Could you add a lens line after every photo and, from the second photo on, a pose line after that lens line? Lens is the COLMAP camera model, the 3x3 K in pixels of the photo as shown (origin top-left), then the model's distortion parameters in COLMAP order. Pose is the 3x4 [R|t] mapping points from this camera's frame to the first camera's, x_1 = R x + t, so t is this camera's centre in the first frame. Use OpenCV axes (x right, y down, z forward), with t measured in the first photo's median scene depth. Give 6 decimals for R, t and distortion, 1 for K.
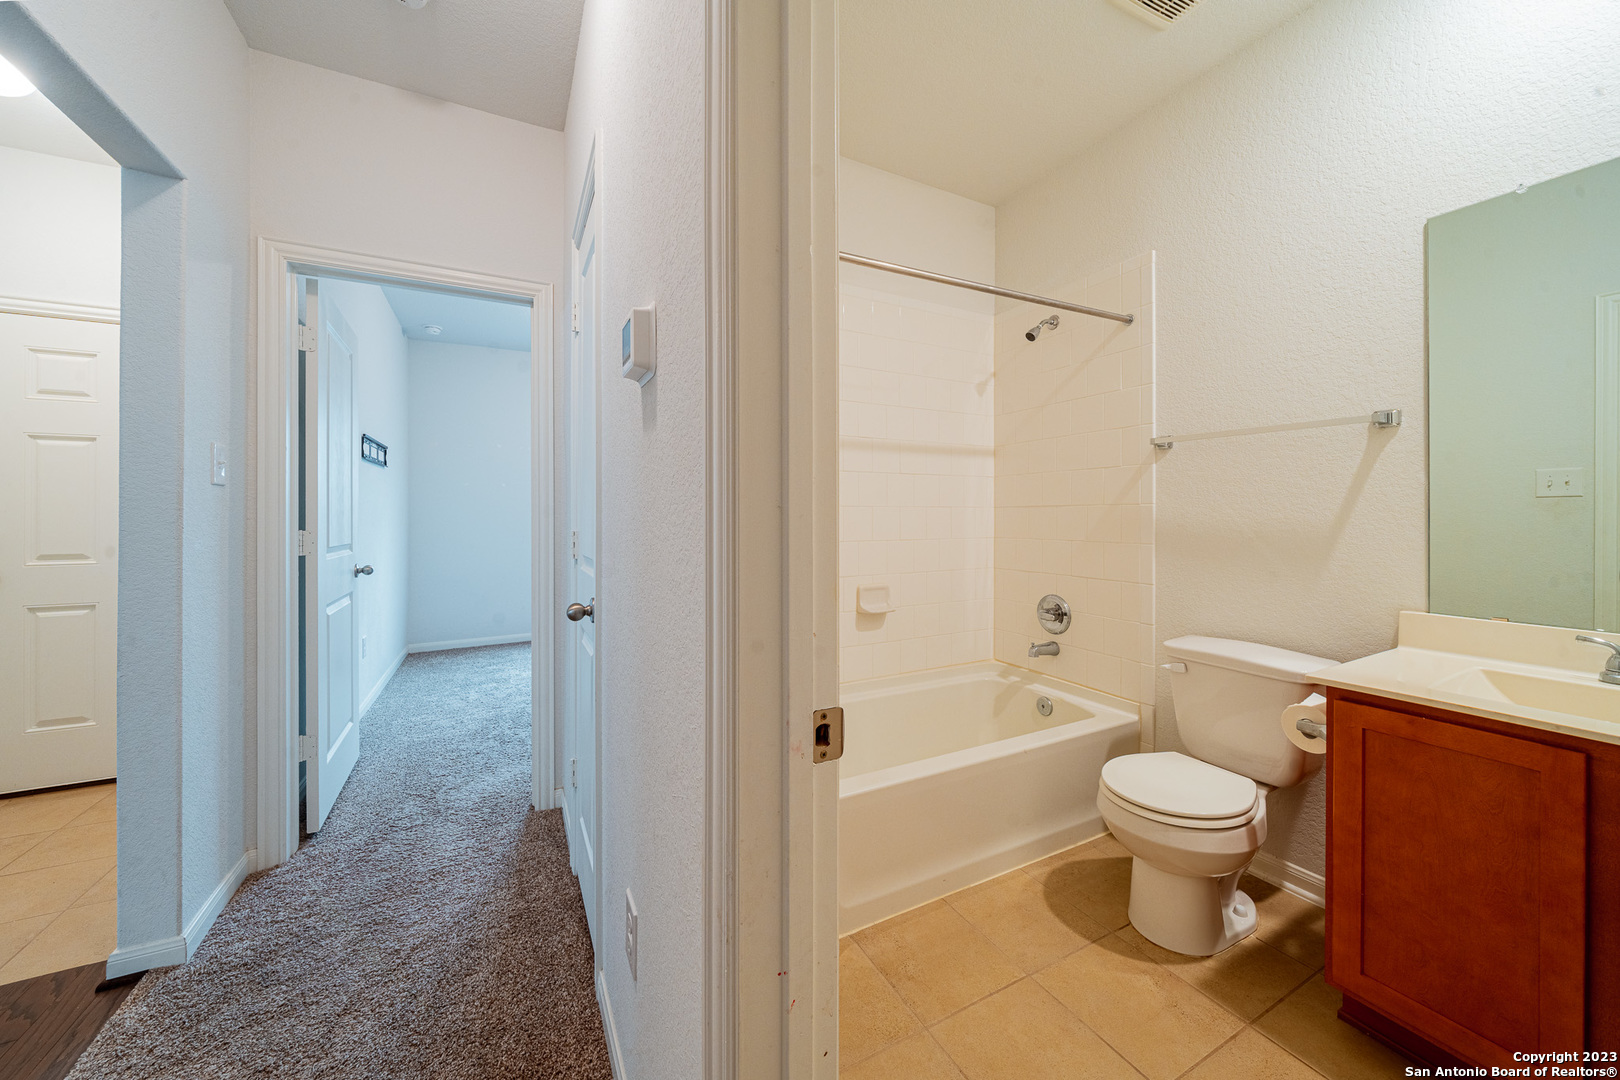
lens RADIAL K [[563.0, 0, 815.6], [0, 563.0, 525.6], [0, 0, 1]] dist [-0.005658, 0.000042]
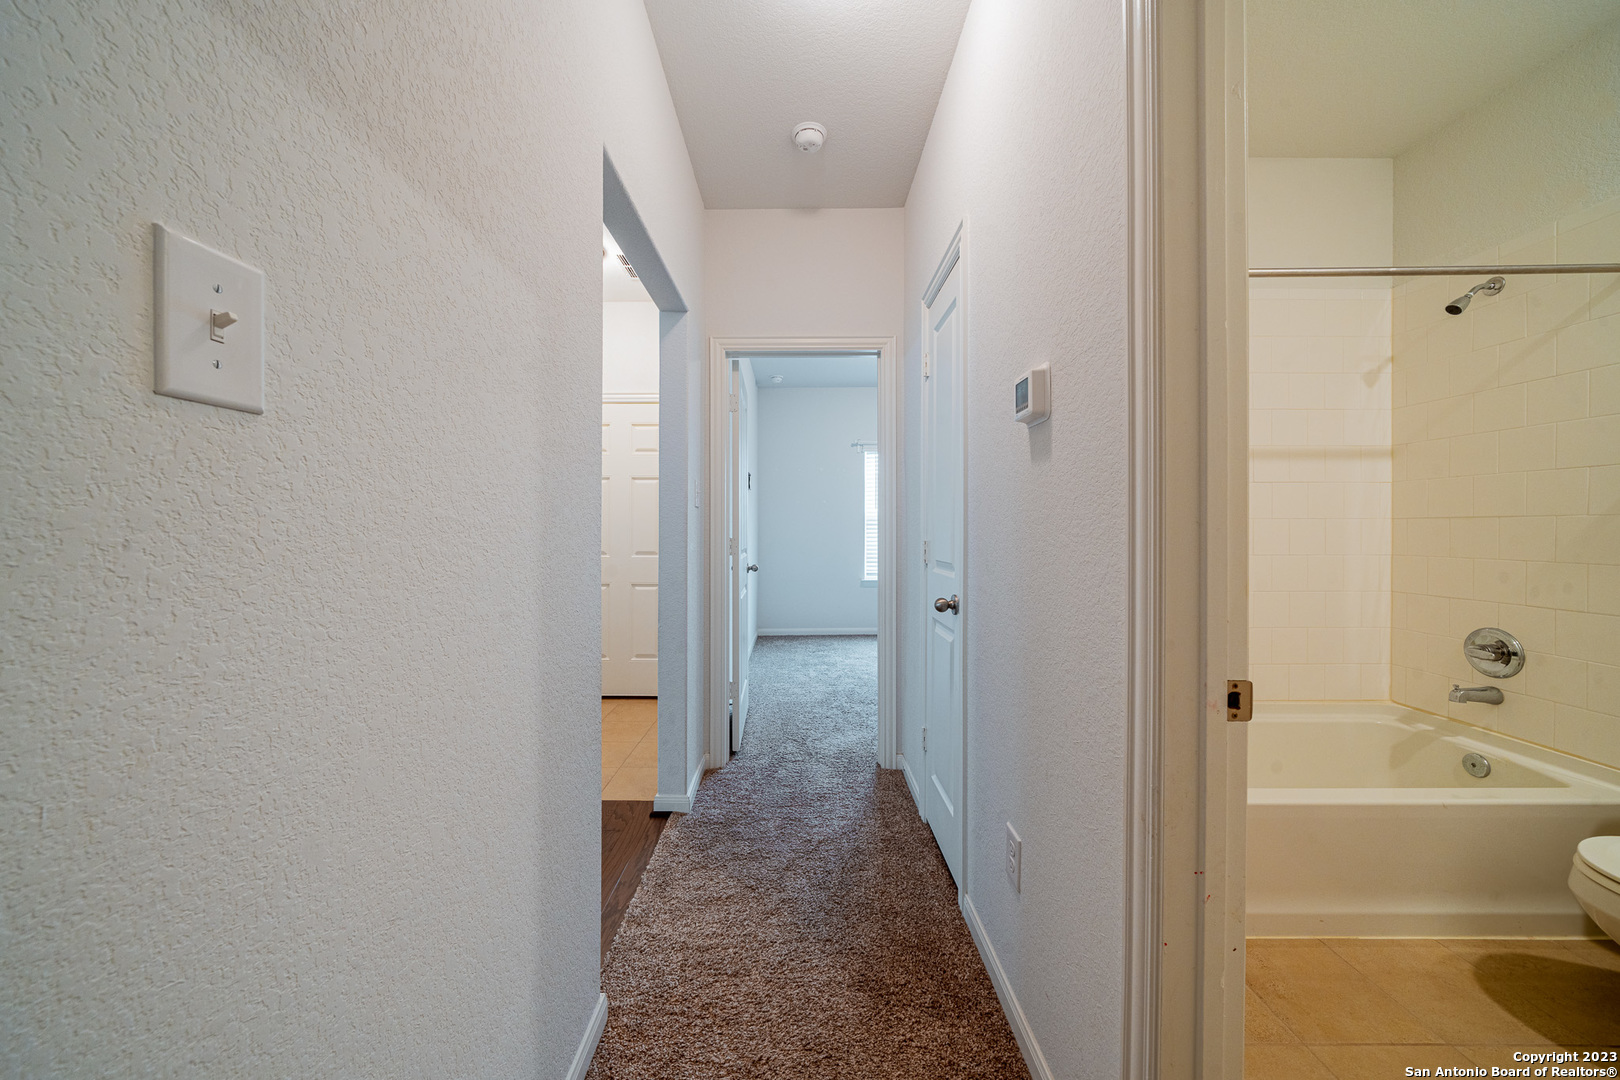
lens RADIAL K [[563.0, 0, 807.0], [0, 563.0, 533.8], [0, 0, 1]] dist [-0.005658, 0.000042]
pose [[0.883482, 0.006962, -0.468413, -0.087342], [-0.010015, 0.999942, -0.004027, 0.003104], [0.468357, 0.008249, 0.883501, -0.203765]]
